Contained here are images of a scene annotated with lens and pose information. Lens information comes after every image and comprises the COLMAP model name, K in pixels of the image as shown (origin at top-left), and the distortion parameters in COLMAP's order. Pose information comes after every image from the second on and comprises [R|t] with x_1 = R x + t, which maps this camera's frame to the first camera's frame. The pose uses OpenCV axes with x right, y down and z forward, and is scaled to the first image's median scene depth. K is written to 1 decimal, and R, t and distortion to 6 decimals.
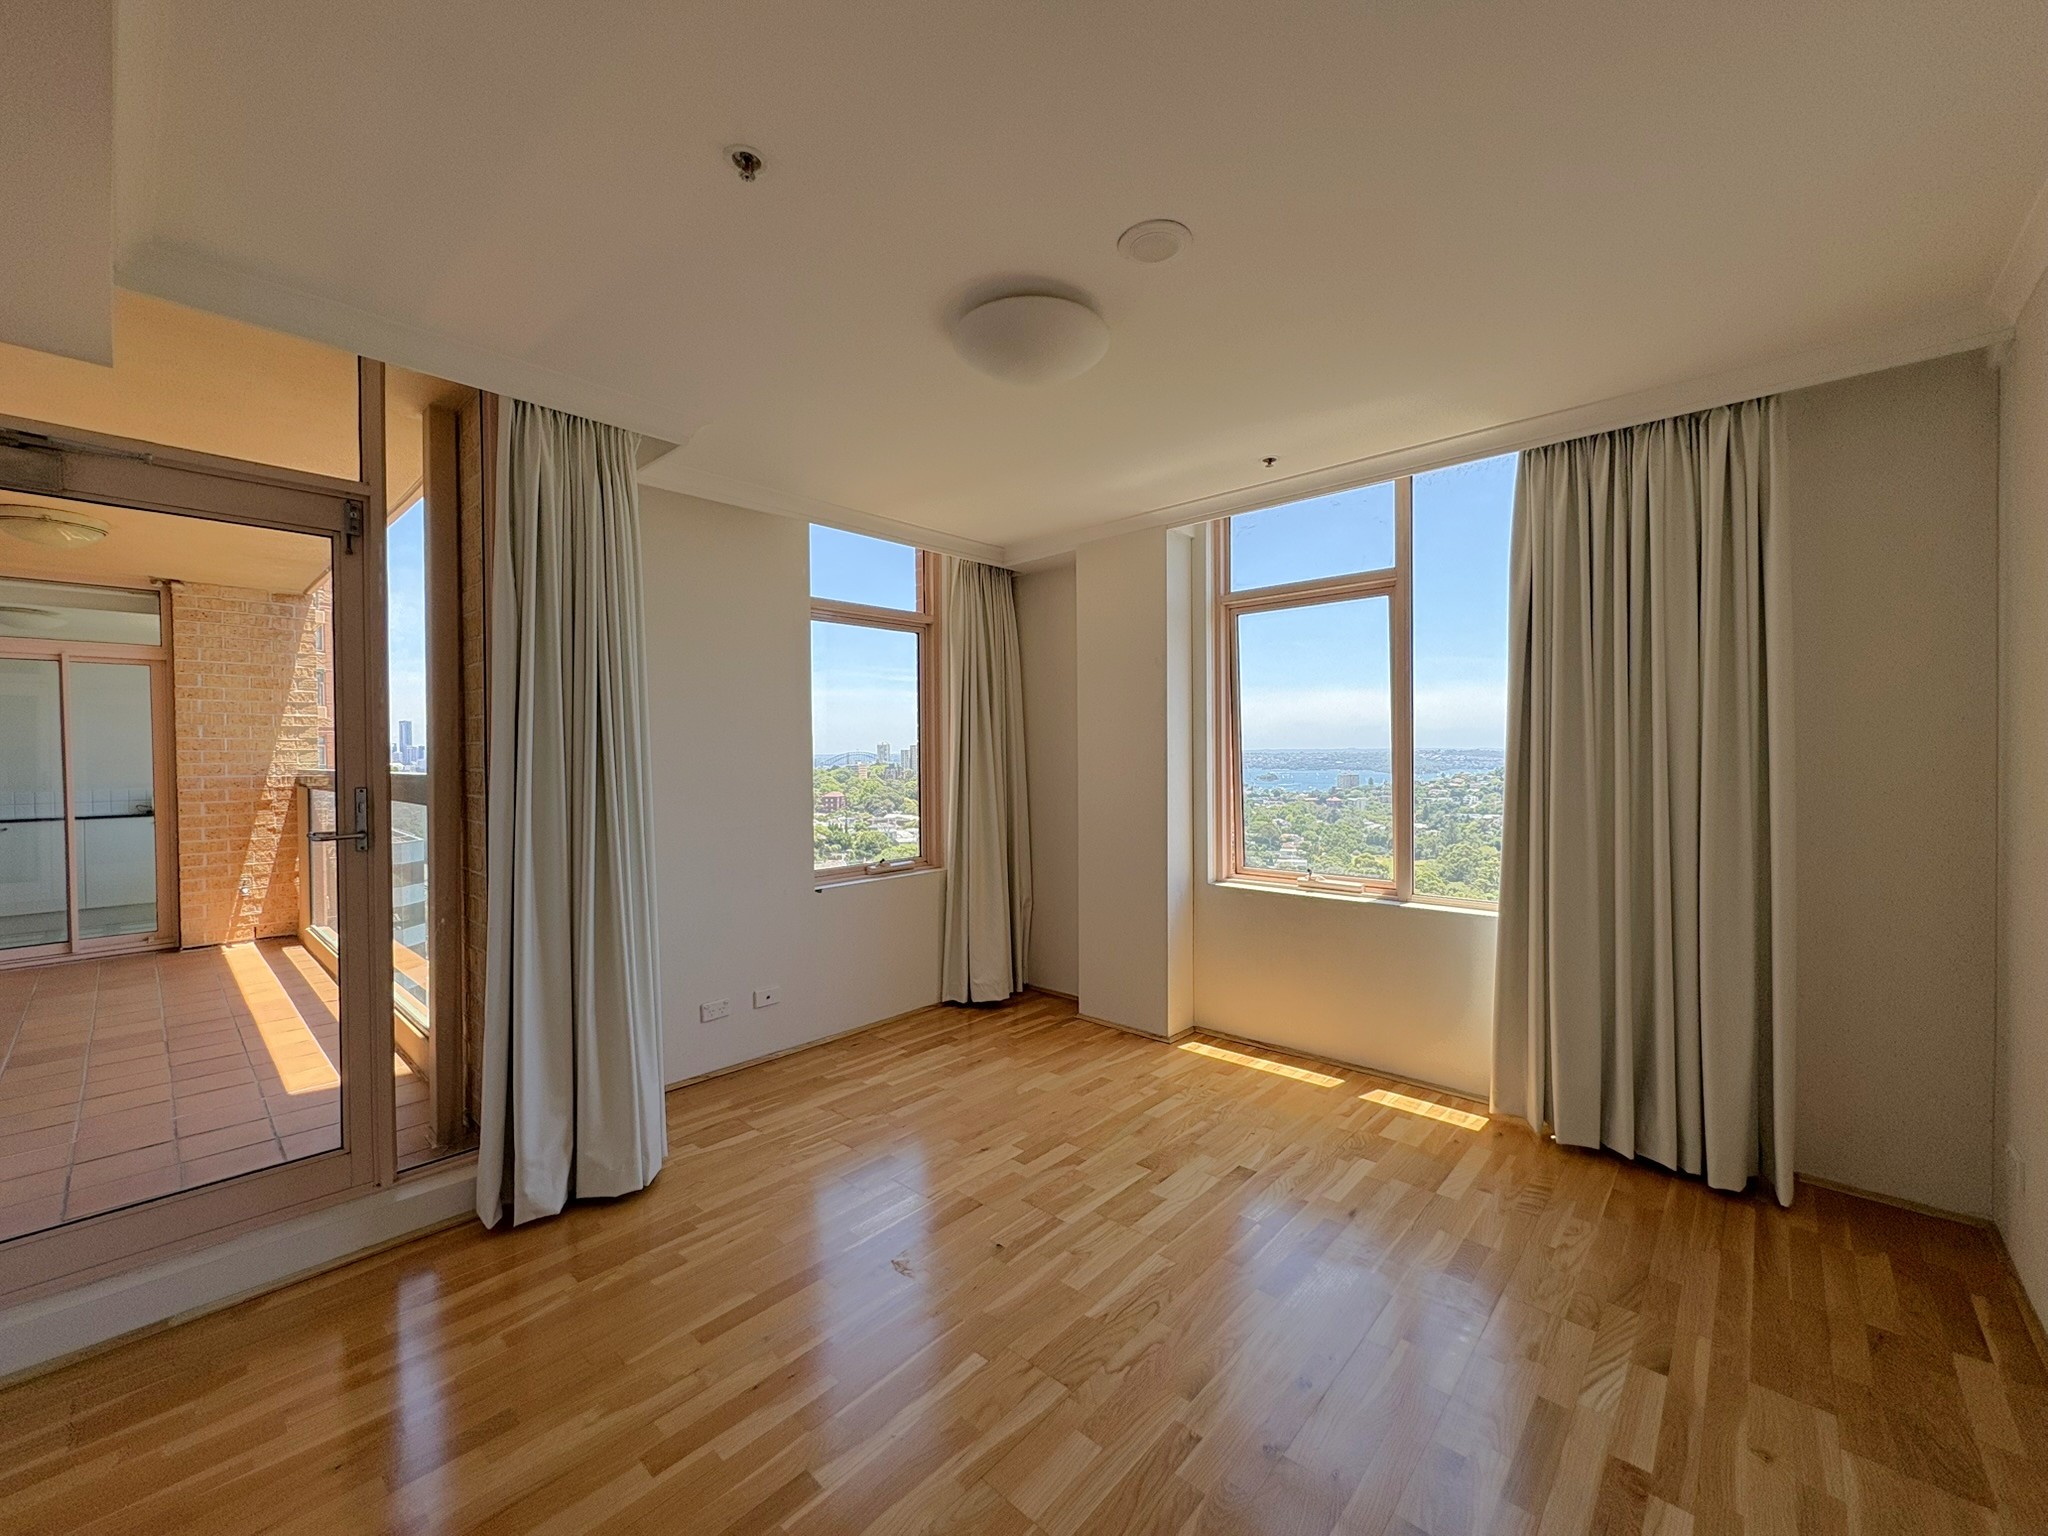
lens RADIAL K [[816.4, 0, 1024.0], [0, 816.4, 768.0], [0, 0, 1]] dist [0.001262, 0.000066]
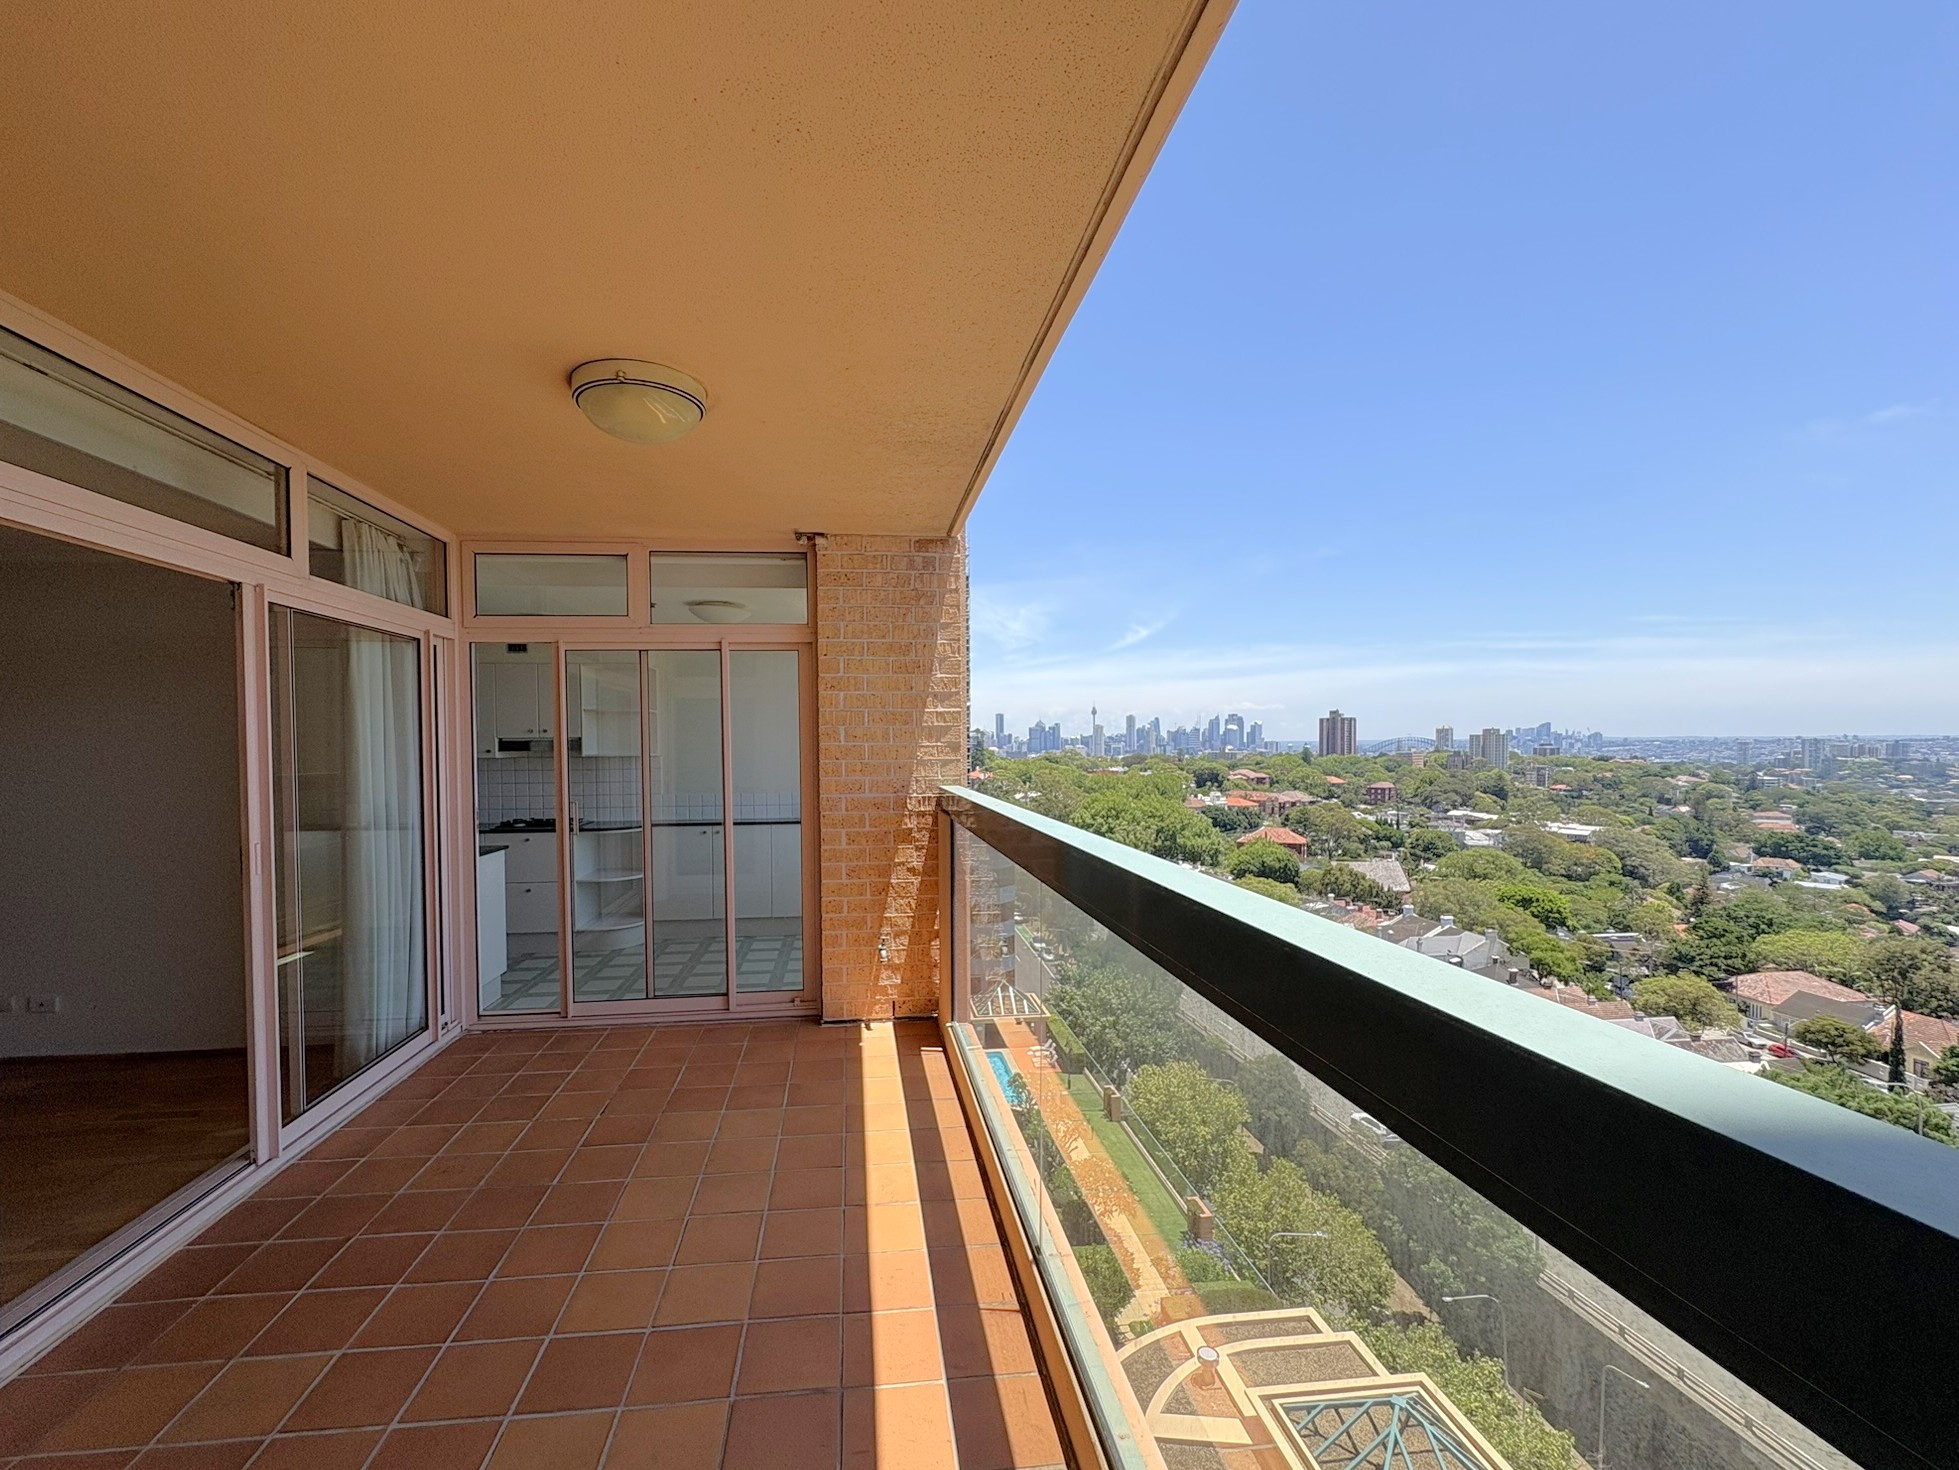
lens RADIAL K [[780.9, 0, 979.5], [0, 780.9, 735.0], [0, 0, 1]] dist [0.001262, 0.000066]
pose [[0.786587, -0.005653, -0.617453, -0.447059], [-0.007107, 0.999809, -0.018207, -0.030956], [0.617438, 0.018710, 0.786397, 0.492820]]
